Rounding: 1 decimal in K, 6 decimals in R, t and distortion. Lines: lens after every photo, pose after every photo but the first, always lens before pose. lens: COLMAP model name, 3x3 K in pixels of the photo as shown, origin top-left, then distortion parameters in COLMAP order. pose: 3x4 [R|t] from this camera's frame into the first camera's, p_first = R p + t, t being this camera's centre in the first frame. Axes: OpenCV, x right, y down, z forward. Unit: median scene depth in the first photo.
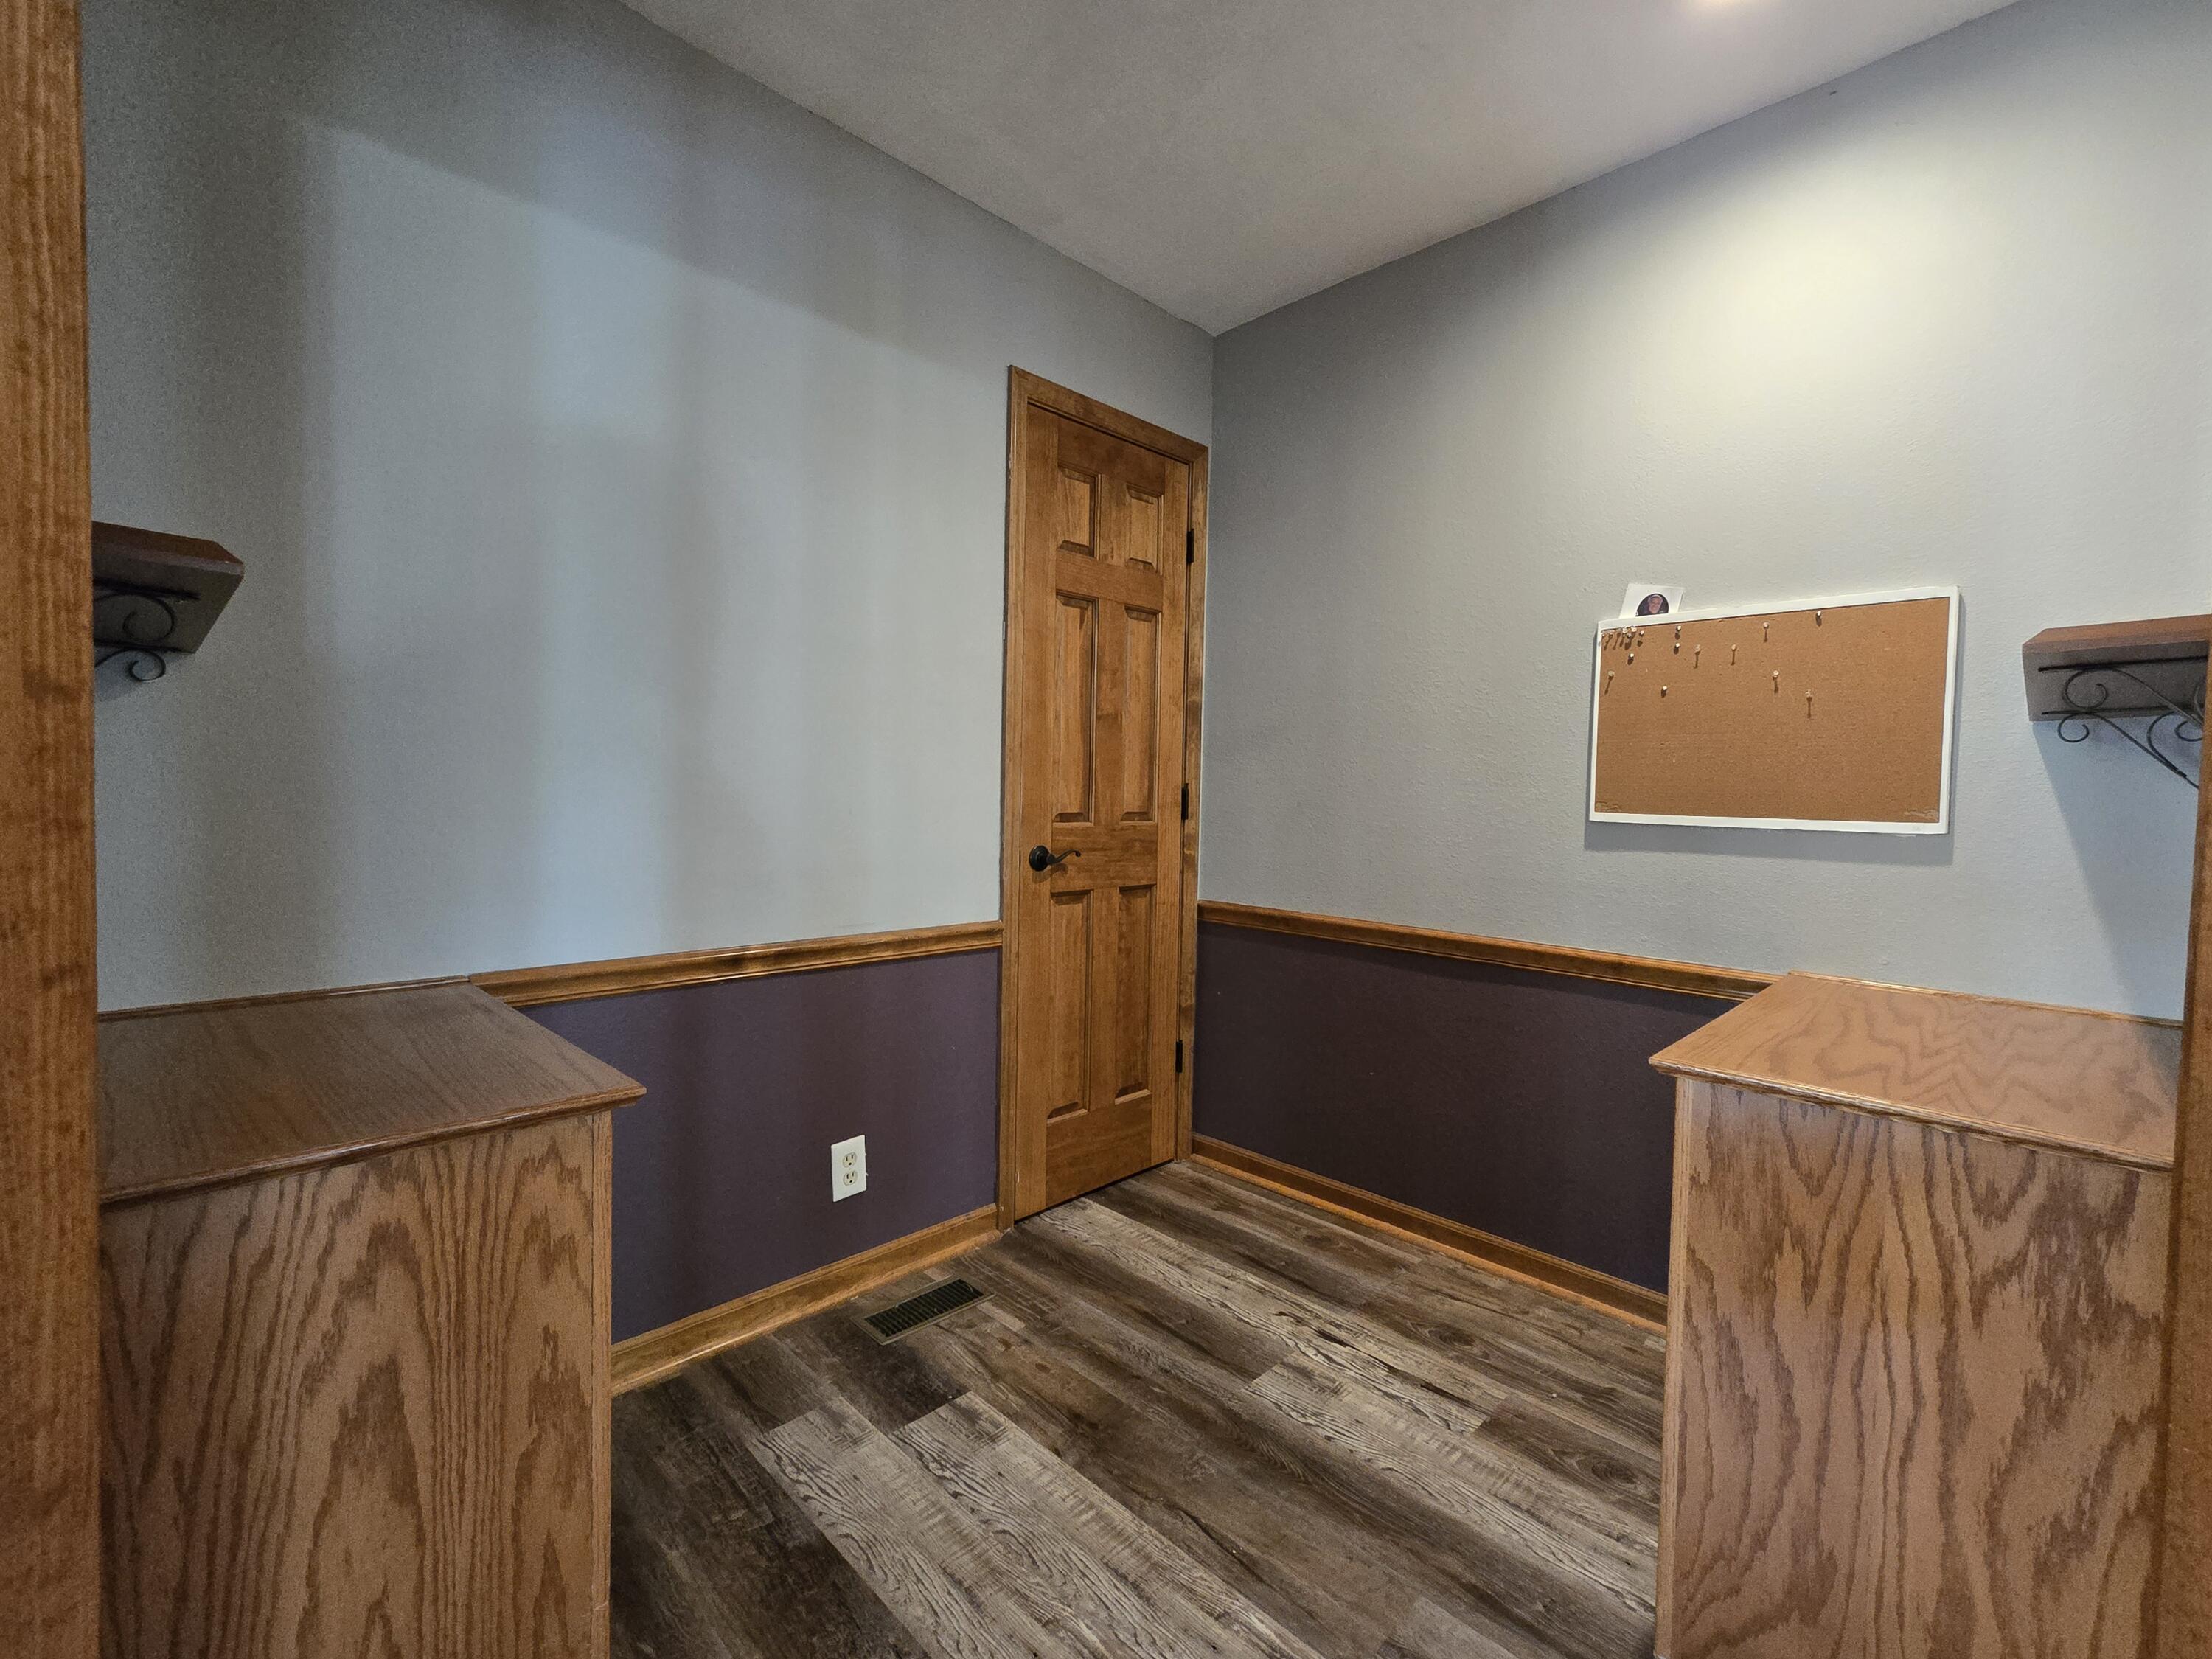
lens RADIAL K [[957.6, 0, 1112.3], [0, 957.6, 824.1], [0, 0, 1]] dist [-0.003191, 0.000021]
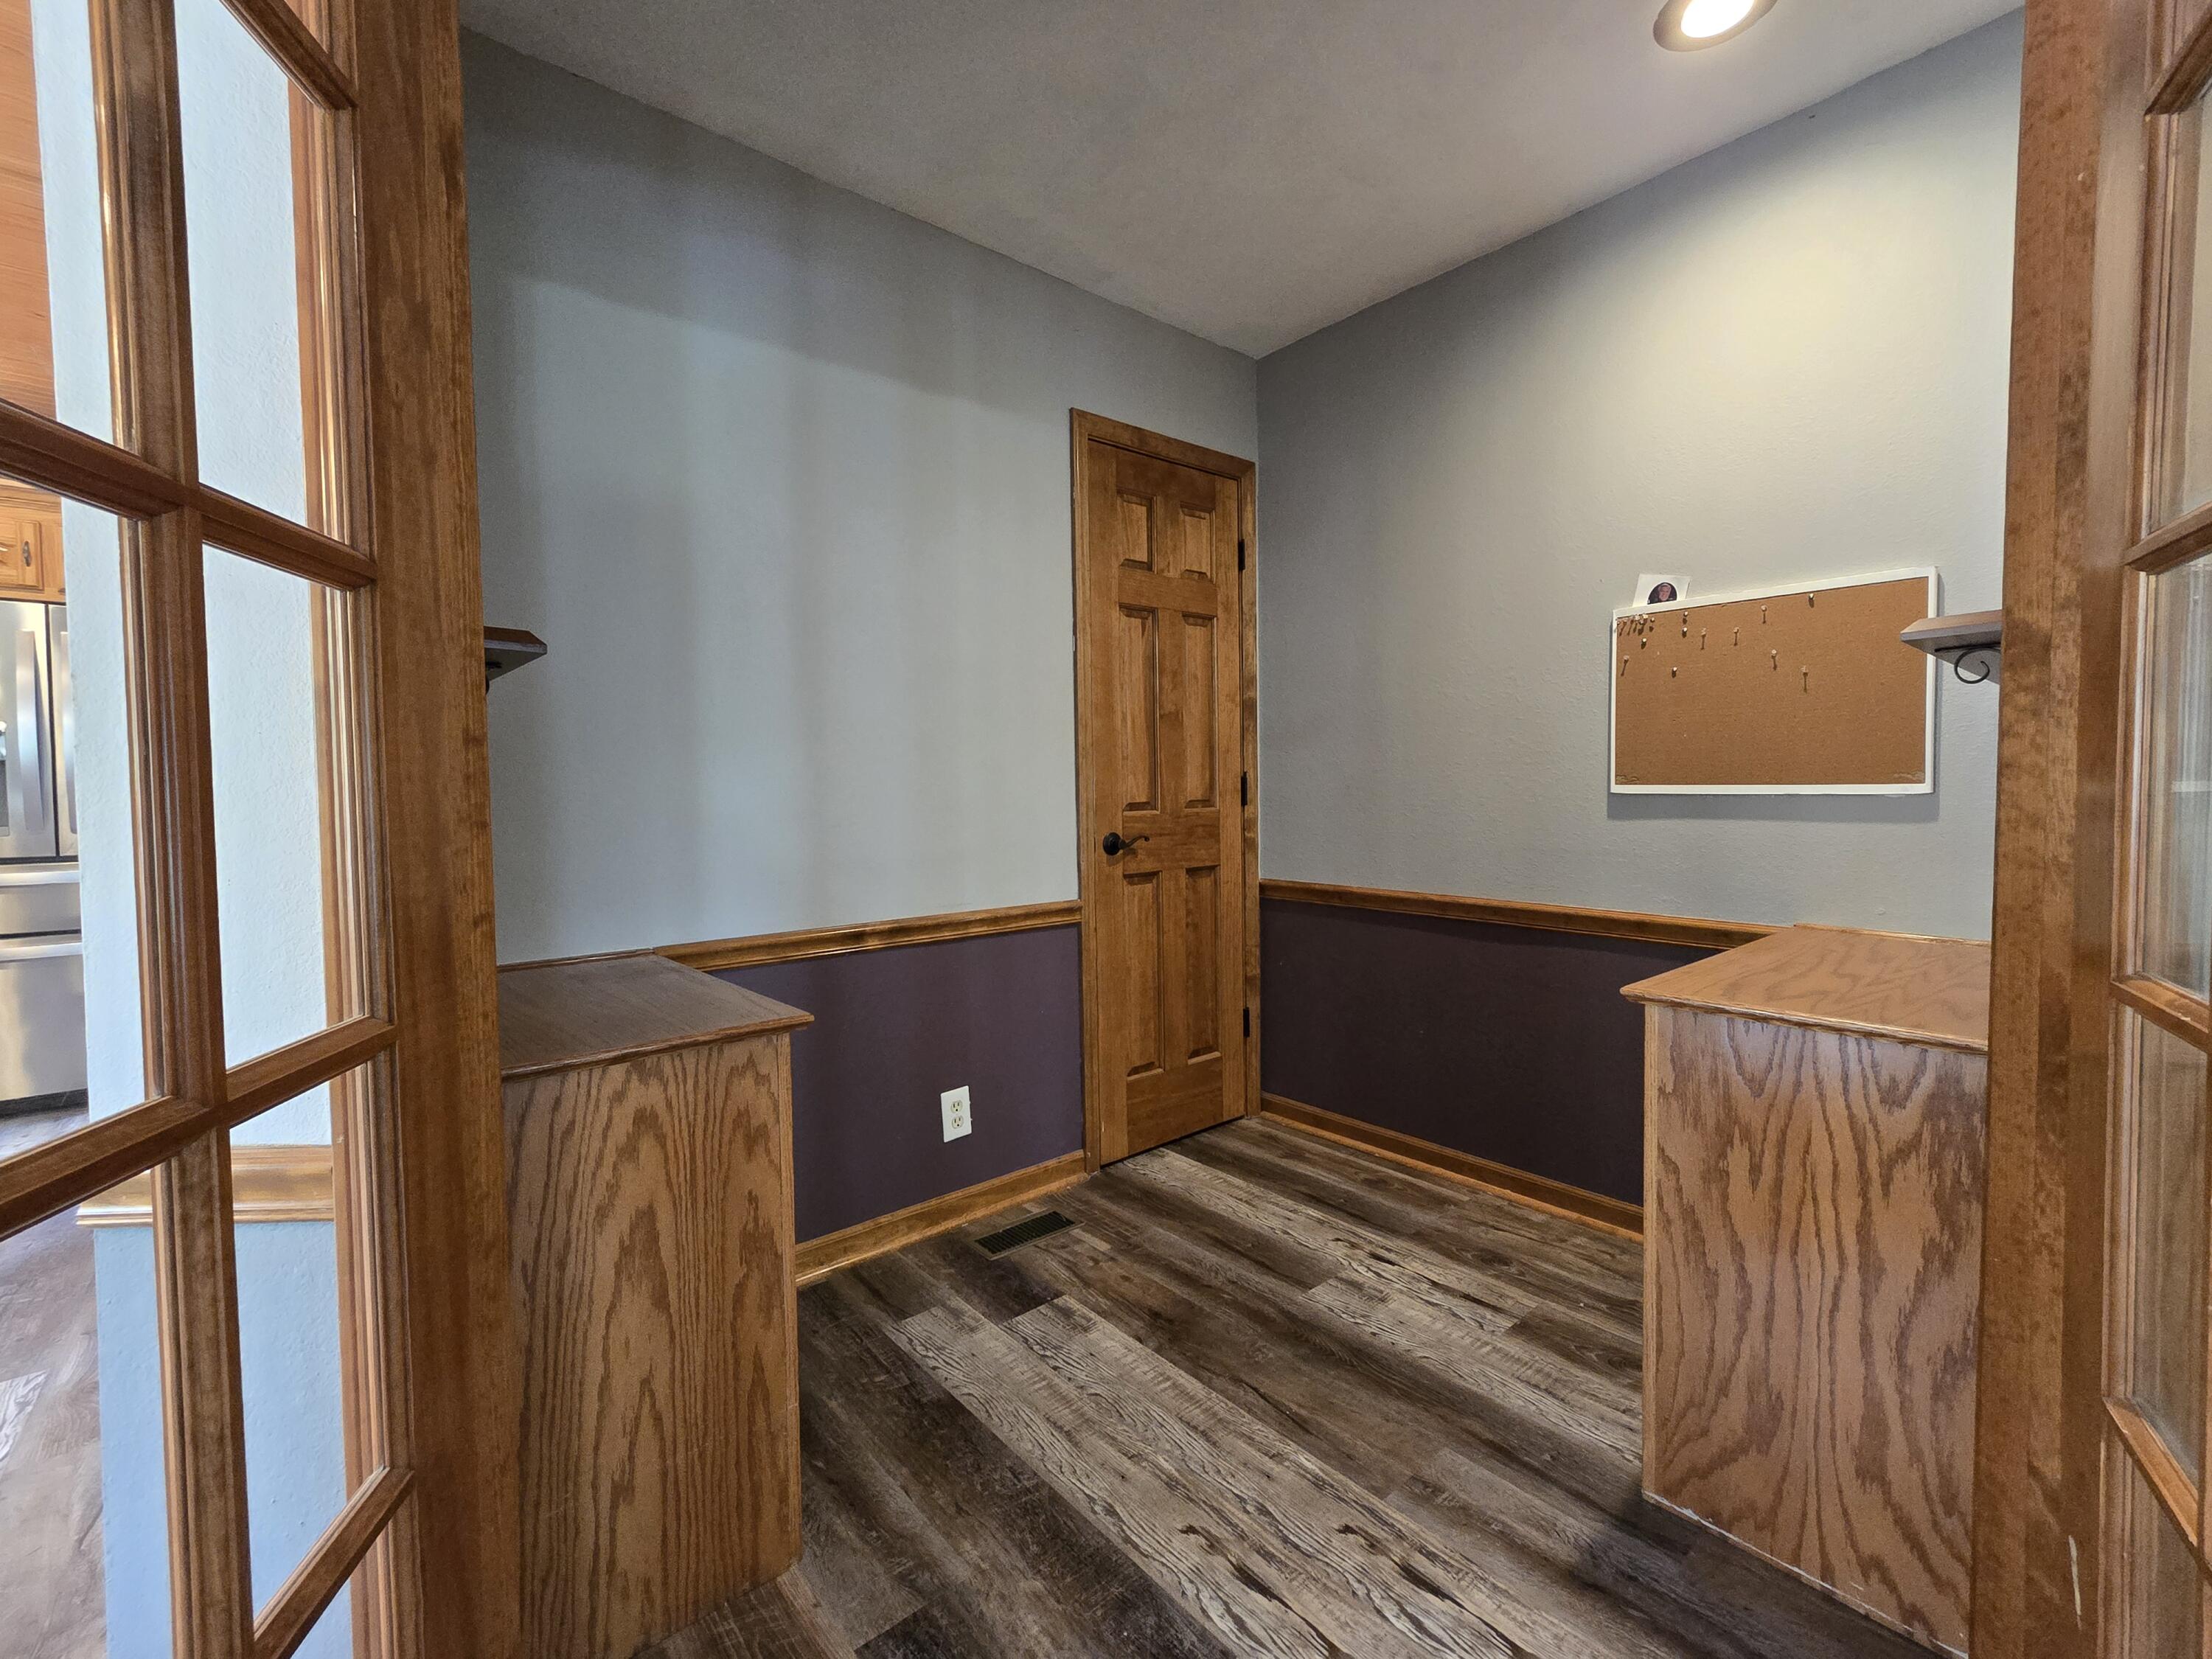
lens RADIAL K [[957.6, 0, 1112.3], [0, 957.6, 824.1], [0, 0, 1]] dist [-0.003191, 0.000021]
pose [[0.995976, -0.032167, -0.083651, 0.027600], [0.032763, 0.999447, 0.005758, 0.008931], [0.083420, -0.008475, 0.996478, -0.173344]]
